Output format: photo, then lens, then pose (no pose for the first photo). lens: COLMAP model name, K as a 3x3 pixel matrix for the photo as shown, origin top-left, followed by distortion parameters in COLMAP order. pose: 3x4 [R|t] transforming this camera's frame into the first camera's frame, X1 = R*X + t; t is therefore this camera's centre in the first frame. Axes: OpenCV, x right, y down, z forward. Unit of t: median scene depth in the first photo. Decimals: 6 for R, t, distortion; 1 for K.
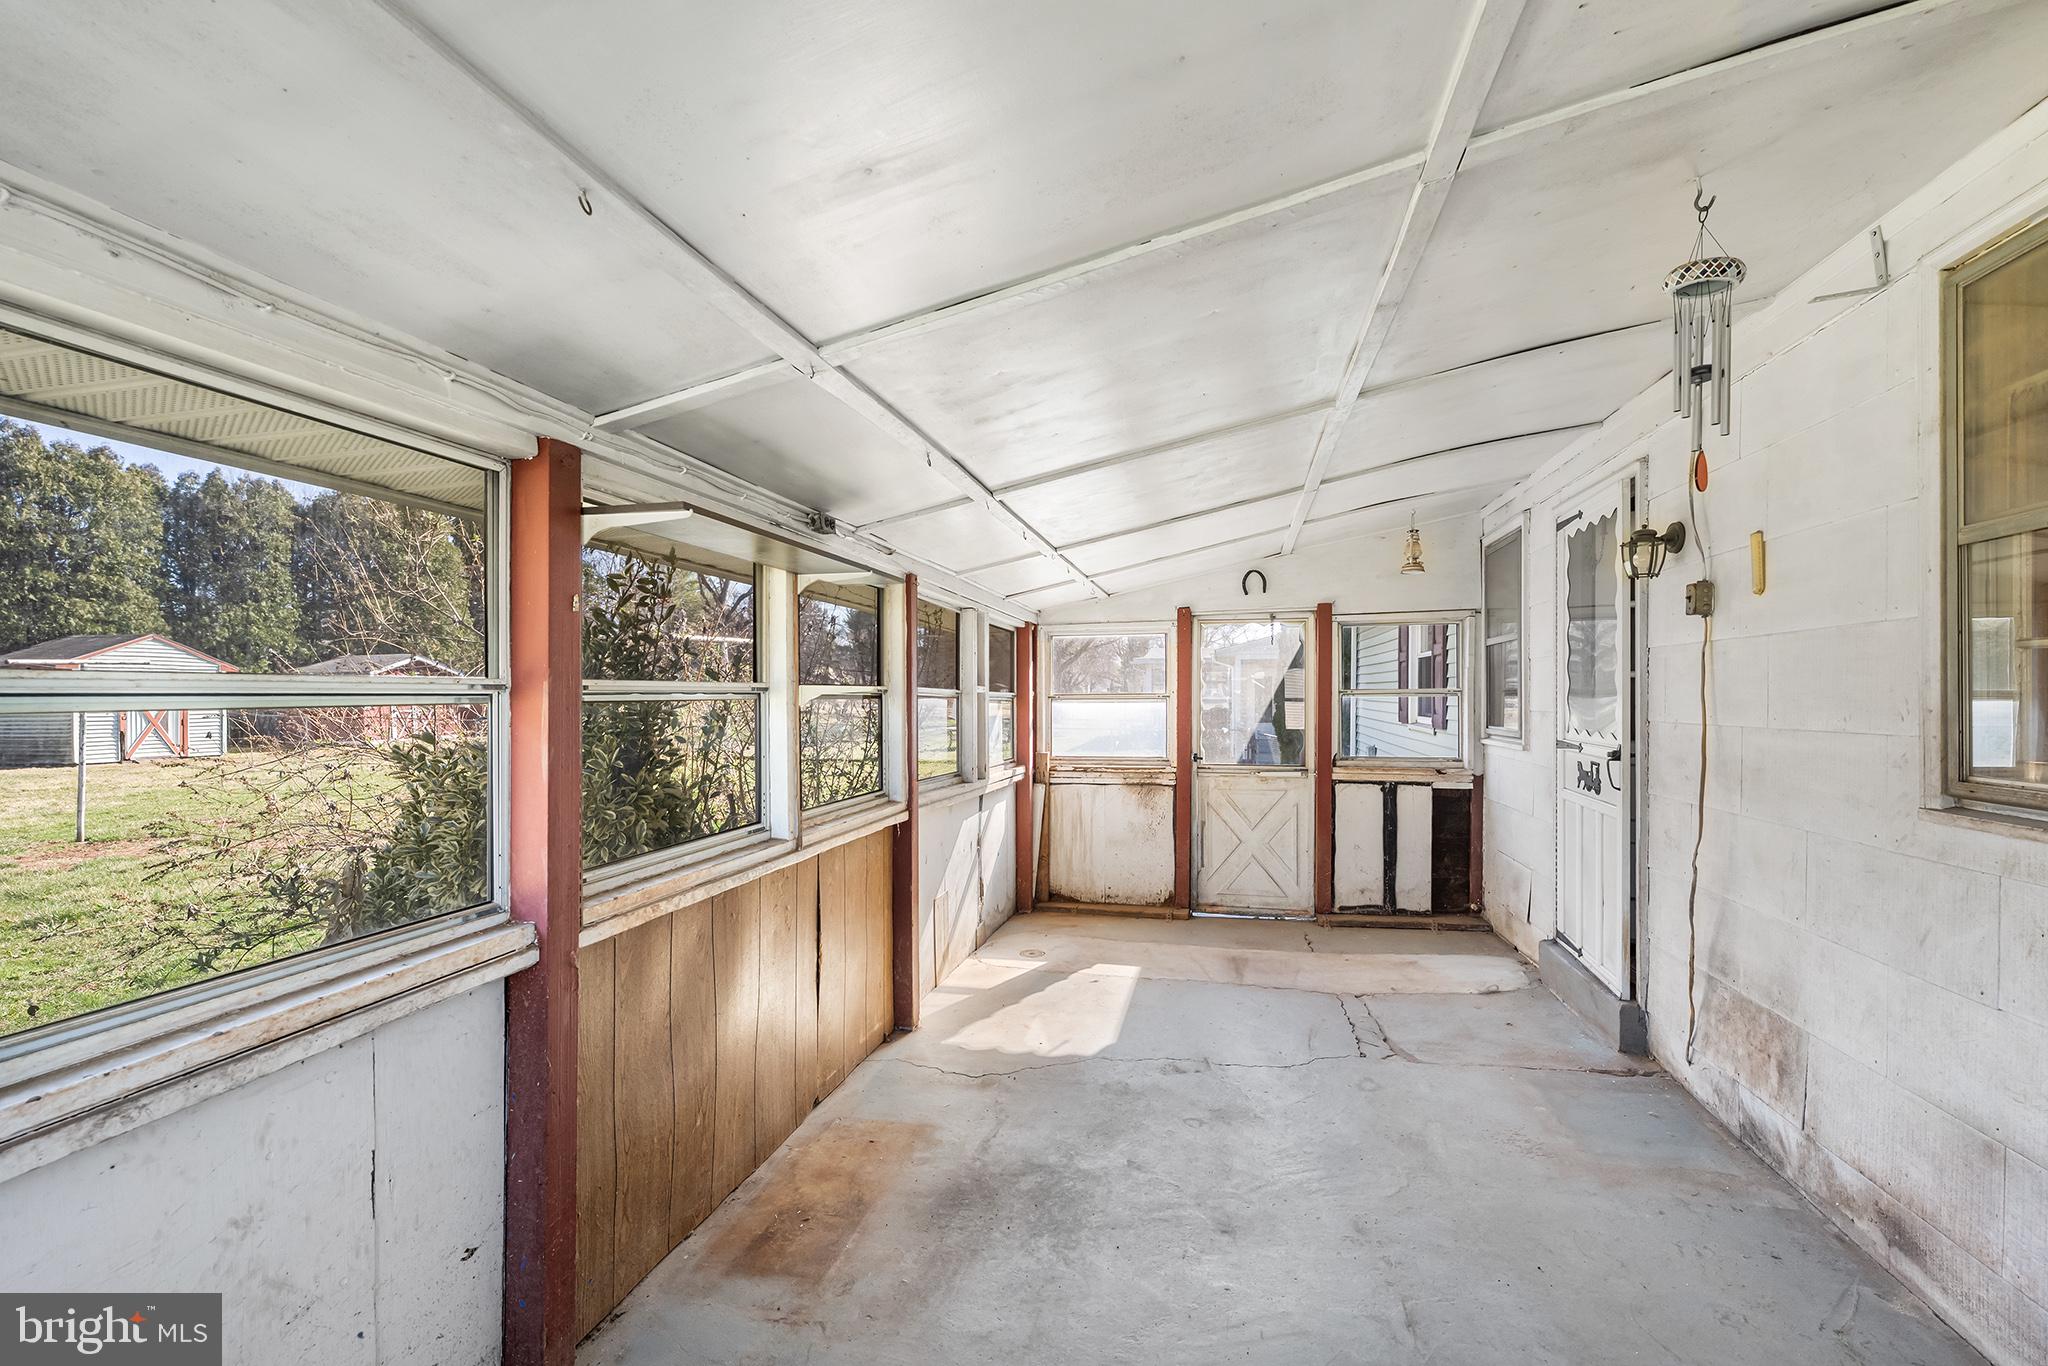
lens RADIAL K [[825.4, 0, 1033.0], [0, 825.4, 688.2], [0, 0, 1]] dist [-0.006946, 0.001321]
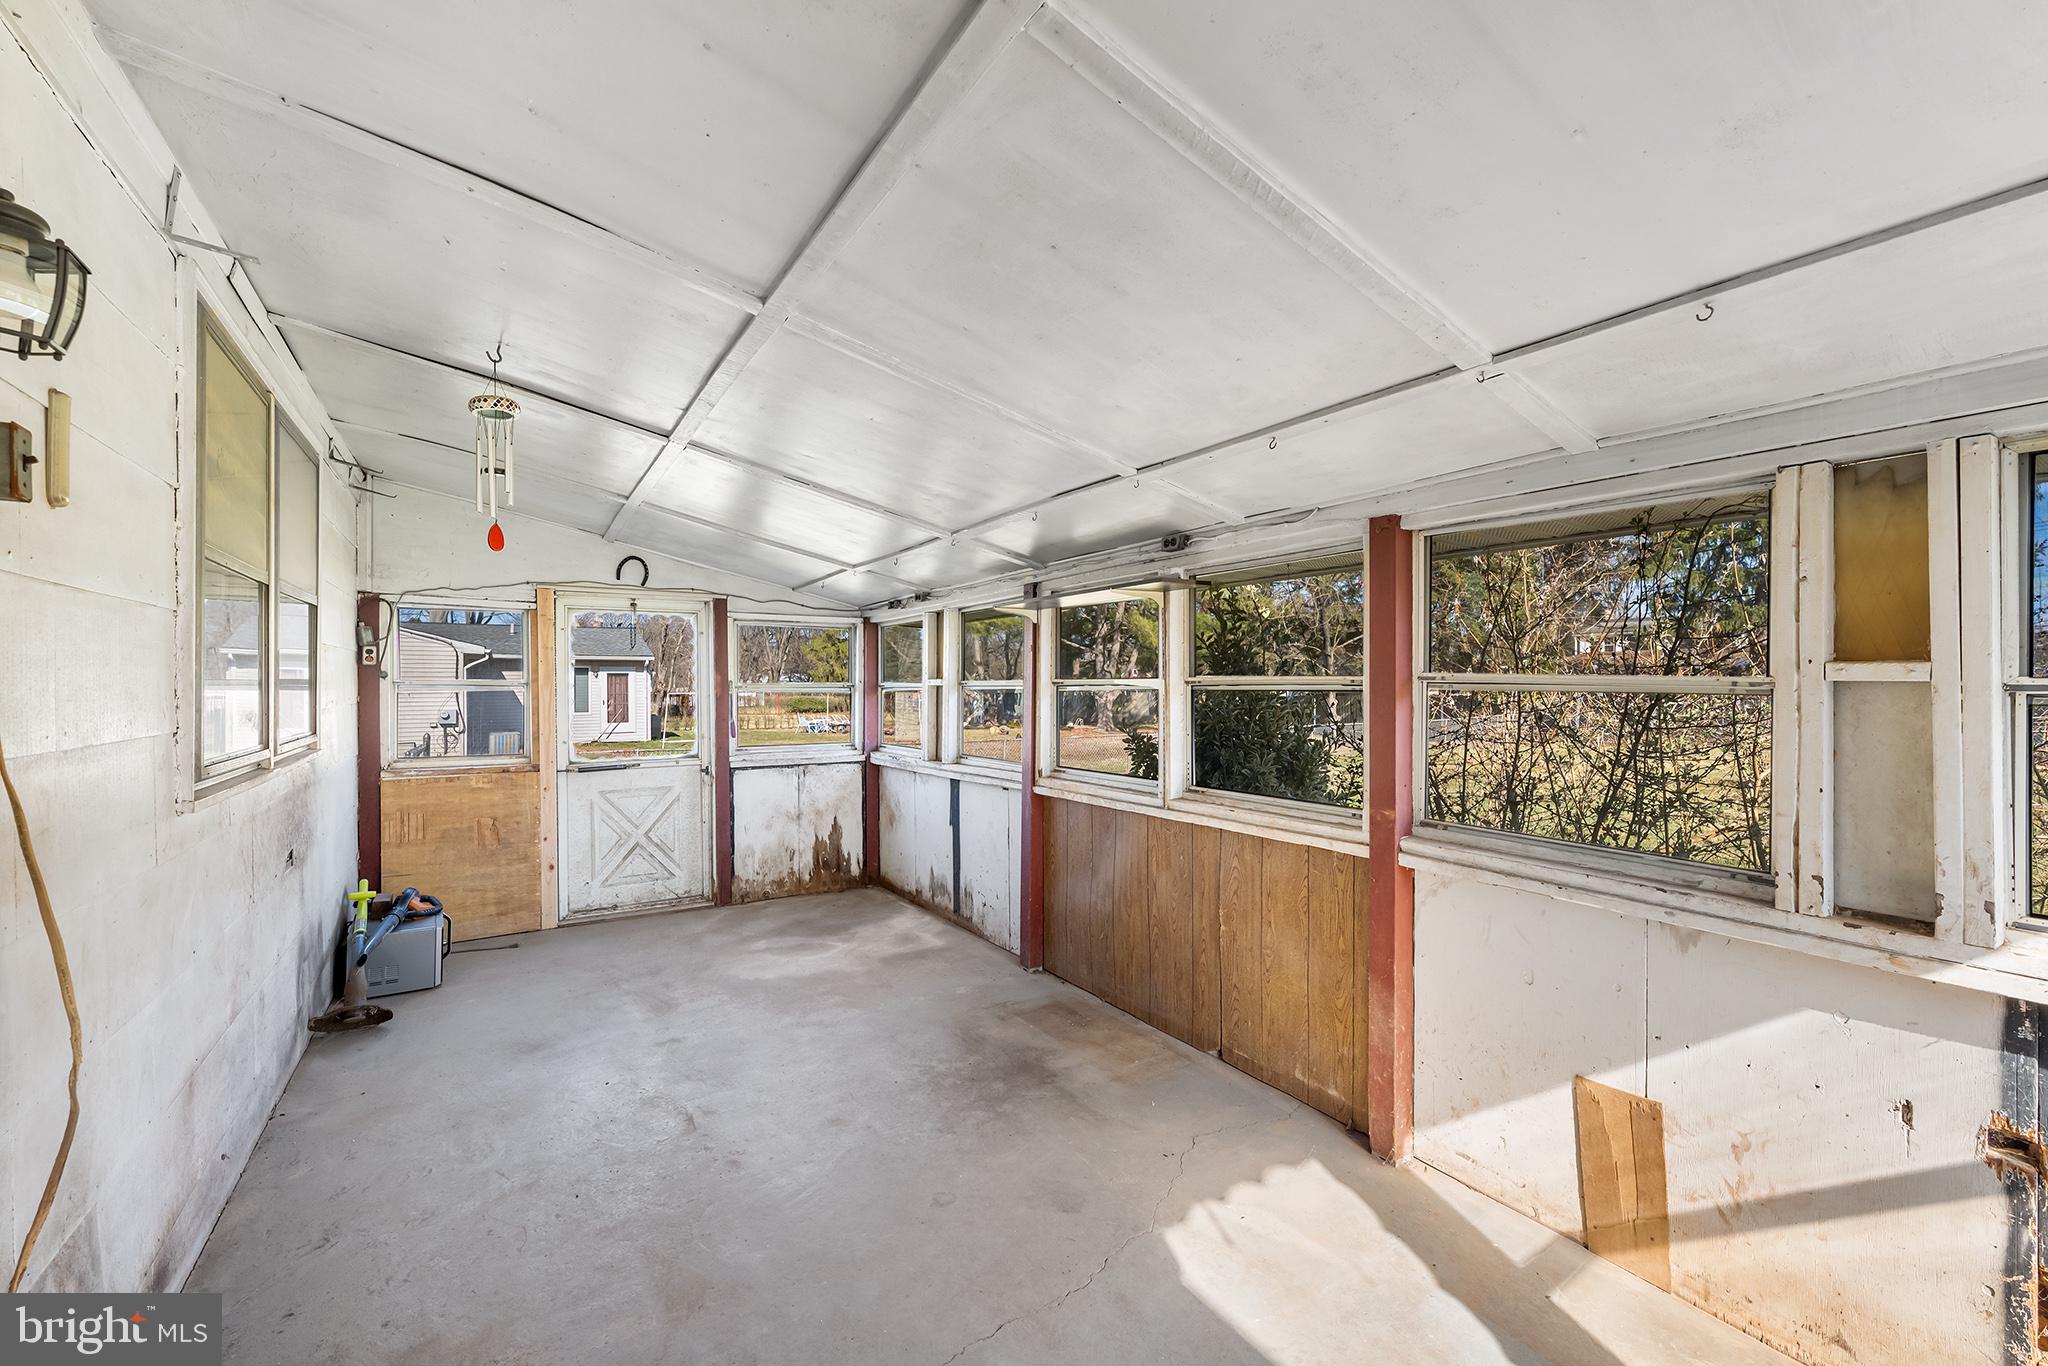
lens RADIAL K [[825.4, 0, 1028.9], [0, 825.4, 685.2], [0, 0, 1]] dist [-0.006946, 0.001321]
pose [[-0.685736, 0.003575, -0.727842, 0.901846], [0.005608, 0.999984, -0.000373, 0.005076], [0.727829, -0.004338, -0.685745, 1.983316]]
